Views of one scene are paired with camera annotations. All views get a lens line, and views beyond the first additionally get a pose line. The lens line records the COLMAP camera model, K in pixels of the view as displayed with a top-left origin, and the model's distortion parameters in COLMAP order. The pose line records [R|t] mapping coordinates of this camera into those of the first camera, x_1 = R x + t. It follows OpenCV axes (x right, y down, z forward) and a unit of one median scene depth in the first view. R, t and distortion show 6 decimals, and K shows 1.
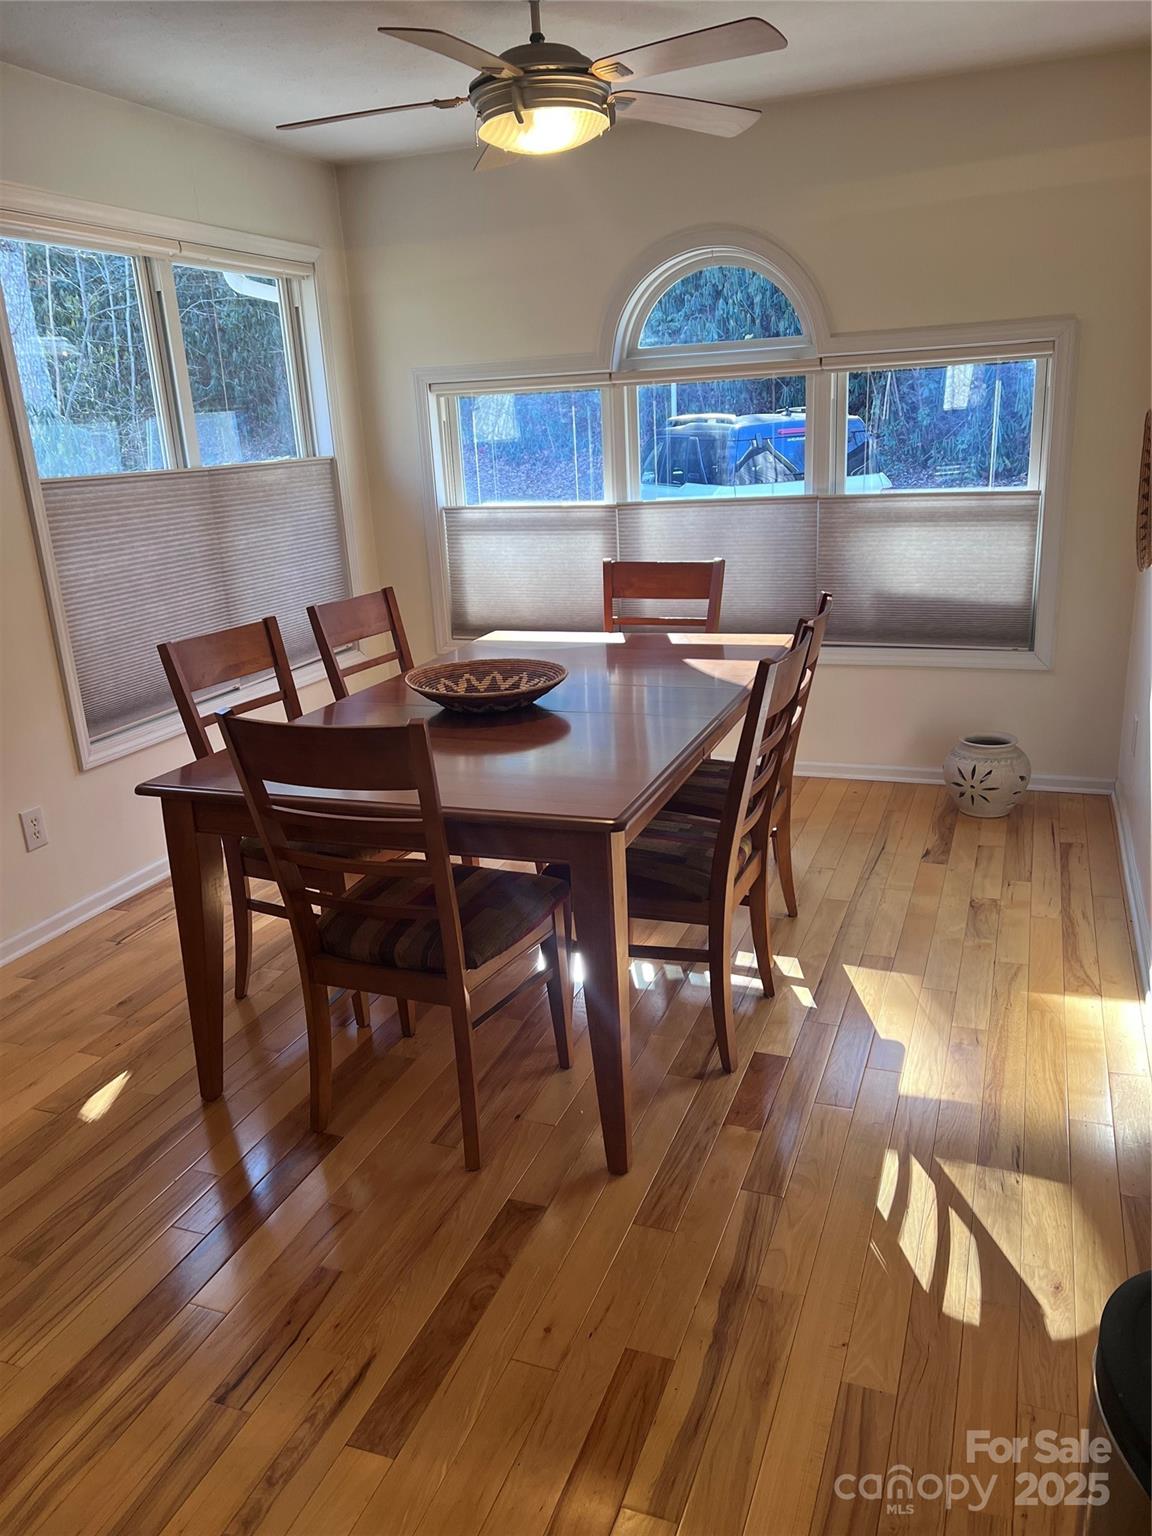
lens RADIAL K [[1127.6, 0, 576.0], [0, 1127.6, 768.0], [0, 0, 1]] dist [-0.002705, -0.001475]
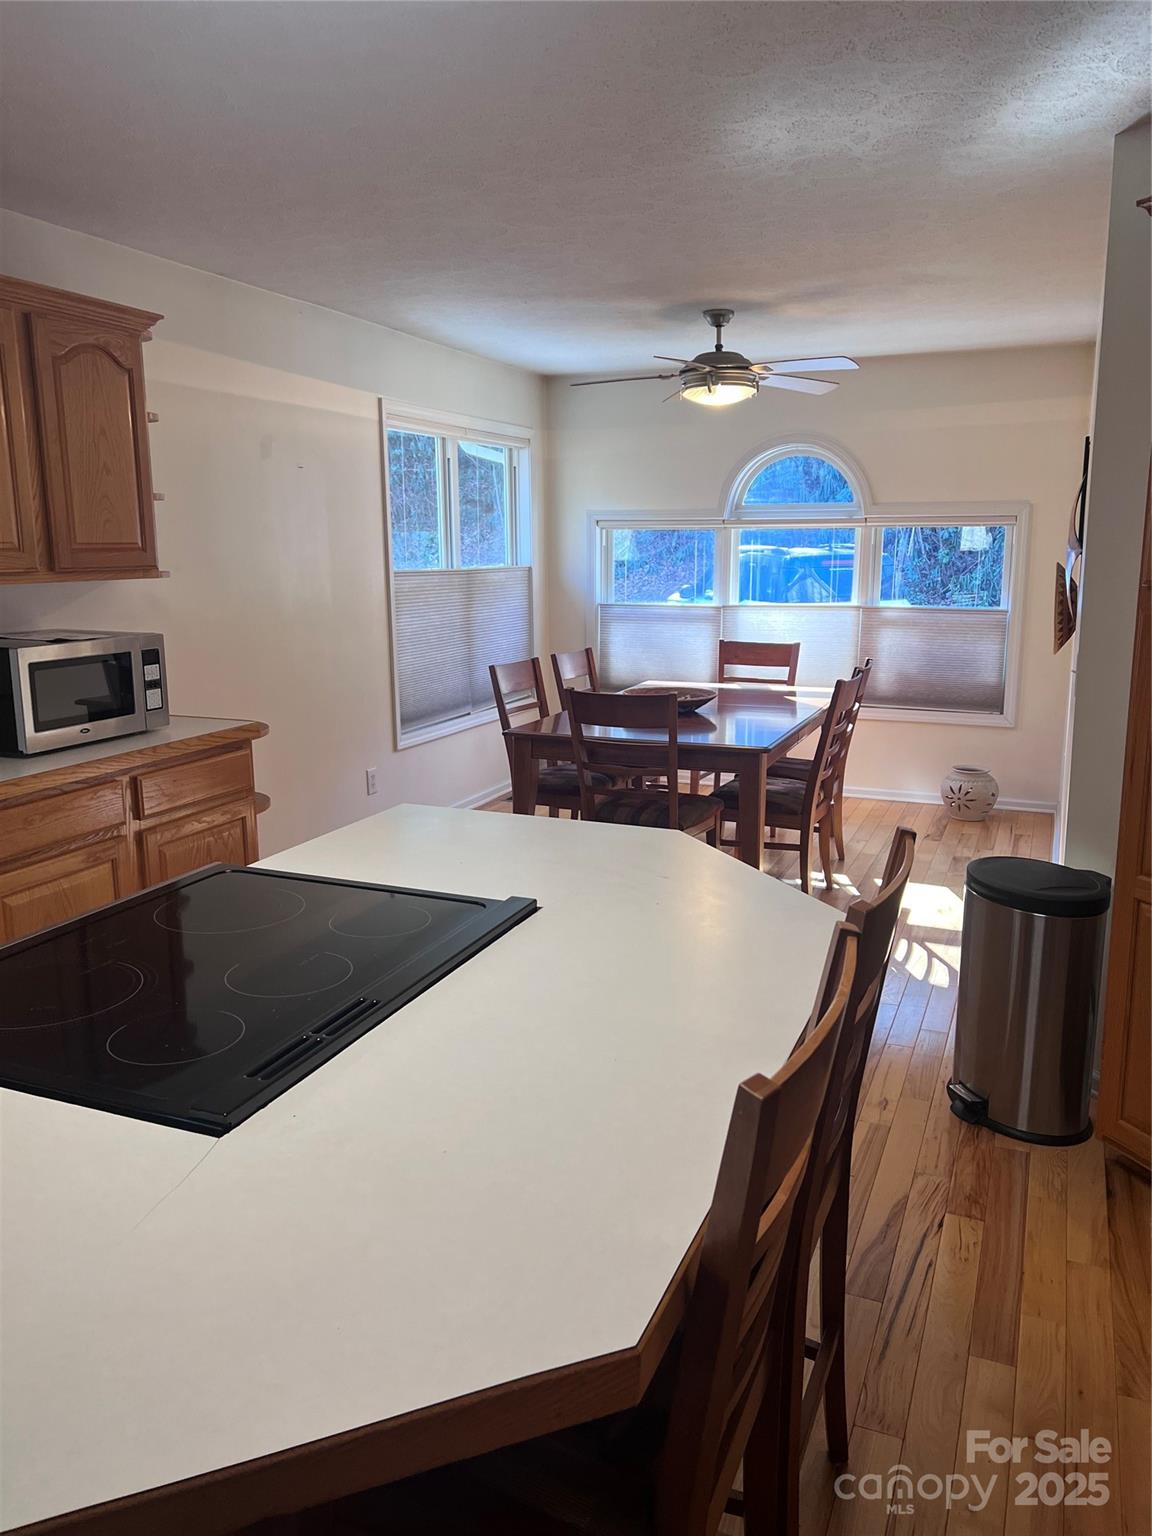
lens RADIAL K [[1161.0, 0, 576.0], [0, 1161.0, 768.0], [0, 0, 1]] dist [0.001585, -0.001214]
pose [[0.998642, 0.050913, -0.011076, -0.148445], [-0.051792, 0.993194, -0.104323, 0.166101], [0.005689, 0.104755, 0.994482, -0.562486]]
